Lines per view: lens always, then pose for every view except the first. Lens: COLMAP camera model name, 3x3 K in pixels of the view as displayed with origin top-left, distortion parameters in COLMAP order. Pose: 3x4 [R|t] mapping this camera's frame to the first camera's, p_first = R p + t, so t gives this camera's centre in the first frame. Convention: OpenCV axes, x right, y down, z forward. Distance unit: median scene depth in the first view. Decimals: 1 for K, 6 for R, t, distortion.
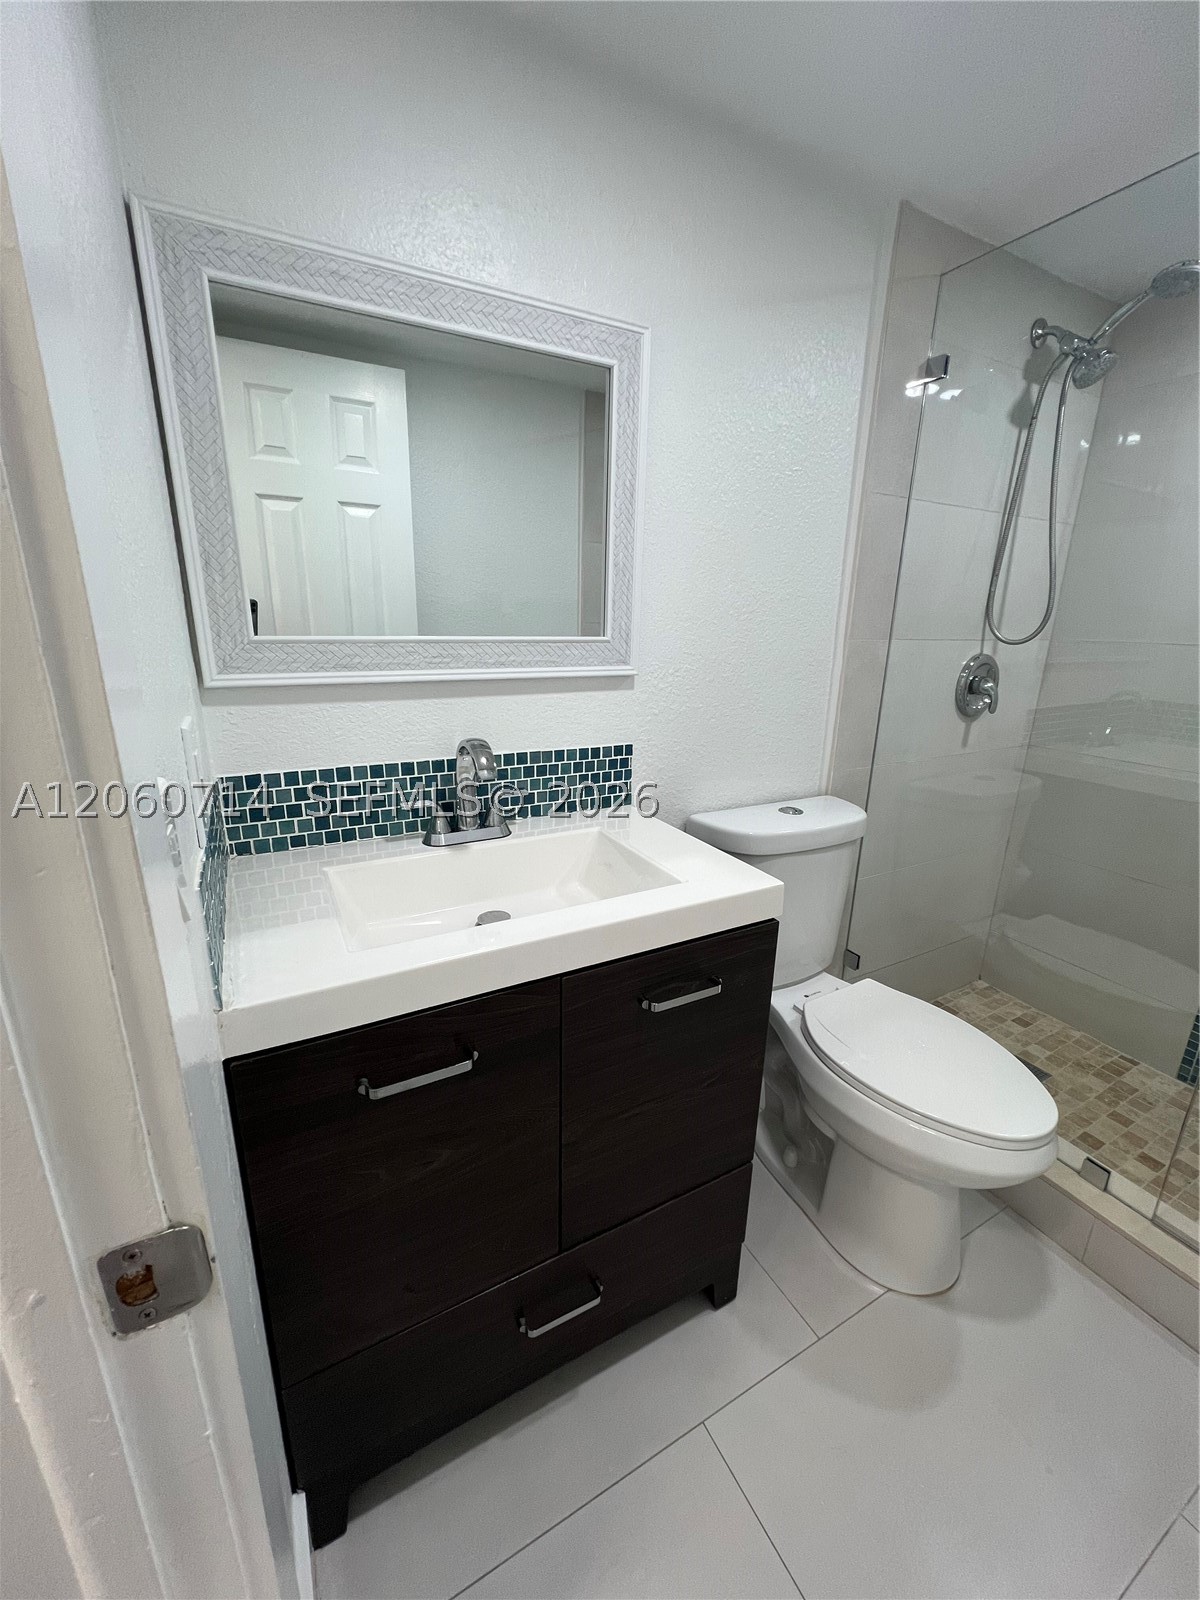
lens RADIAL K [[636.3, 0, 597.7], [0, 636.3, 802.0], [0, 0, 1]] dist [-0.002029, 0.000080]
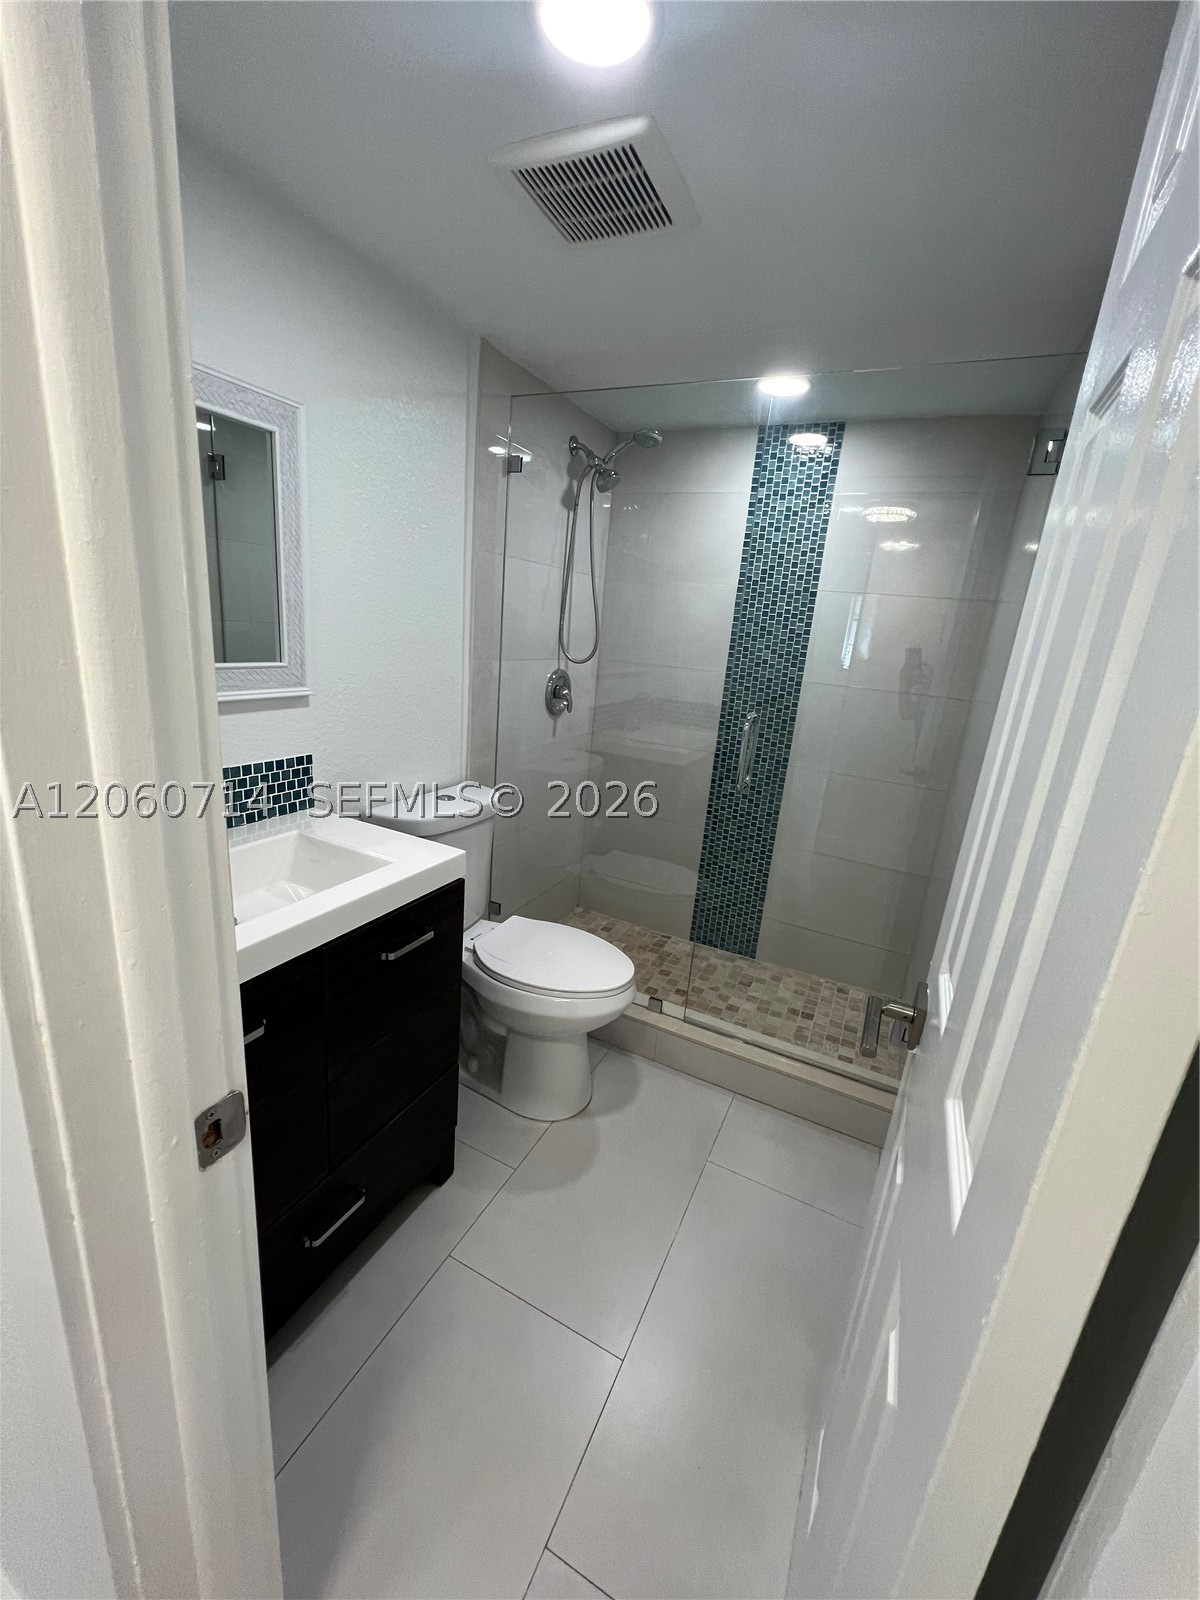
lens RADIAL K [[636.3, 0, 600.0], [0, 636.3, 798.9], [0, 0, 1]] dist [-0.002029, 0.000080]
pose [[0.813586, -0.103970, 0.572074, -0.181652], [0.090943, 0.994528, 0.051411, -0.023070], [-0.574289, 0.010199, 0.818589, -0.224118]]
